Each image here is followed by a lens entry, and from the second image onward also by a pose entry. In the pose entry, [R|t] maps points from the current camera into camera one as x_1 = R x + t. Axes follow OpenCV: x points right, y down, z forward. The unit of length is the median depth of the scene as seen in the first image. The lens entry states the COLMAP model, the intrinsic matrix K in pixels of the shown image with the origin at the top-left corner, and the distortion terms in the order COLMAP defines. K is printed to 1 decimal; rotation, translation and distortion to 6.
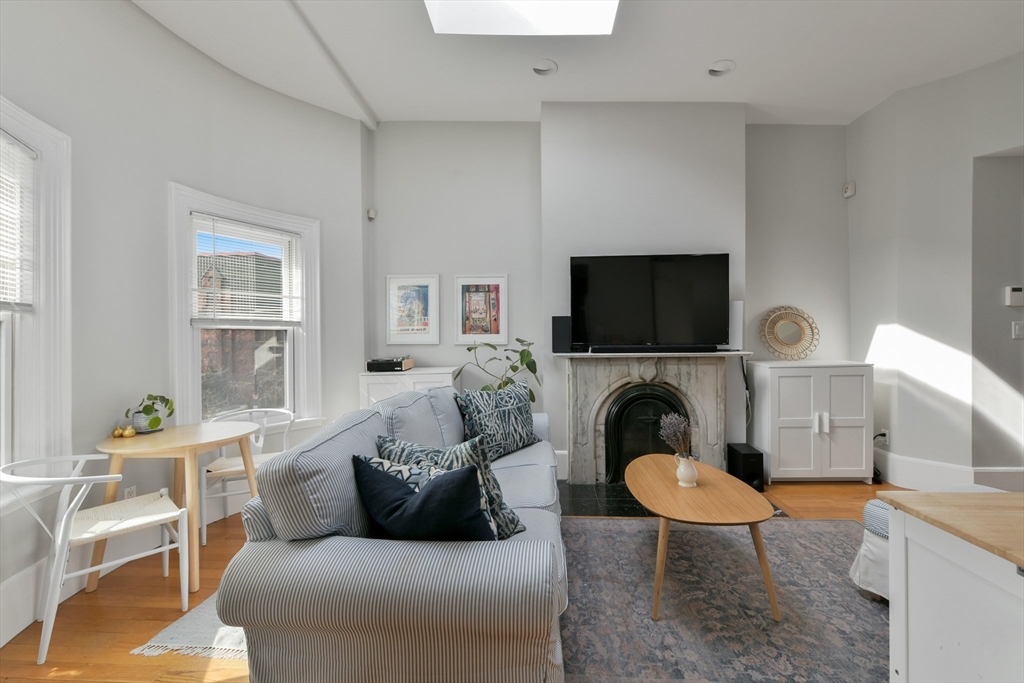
lens RADIAL K [[435.7, 0, 511.3], [0, 435.7, 338.7], [0, 0, 1]] dist [-0.007958, -0.000171]
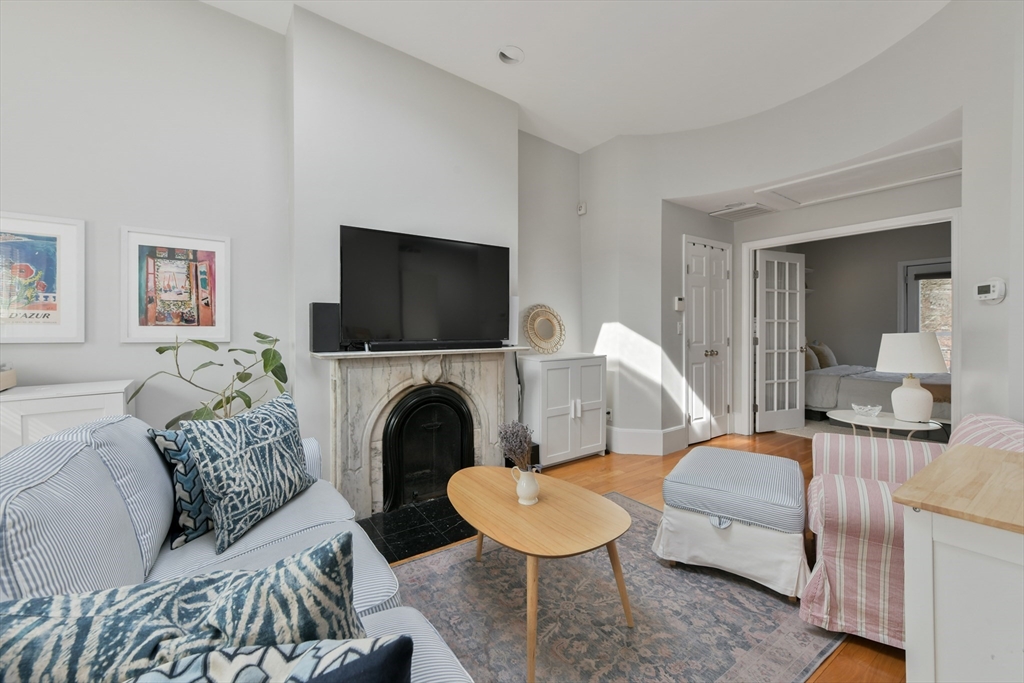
lens RADIAL K [[419.6, 0, 513.3], [0, 419.6, 333.3], [0, 0, 1]] dist [-0.006306, 0.002579]
pose [[0.767636, 0.004686, 0.640869, -0.106583], [0.000566, 0.999968, -0.007990, 0.006714], [-0.640885, 0.006496, 0.767609, 0.267733]]
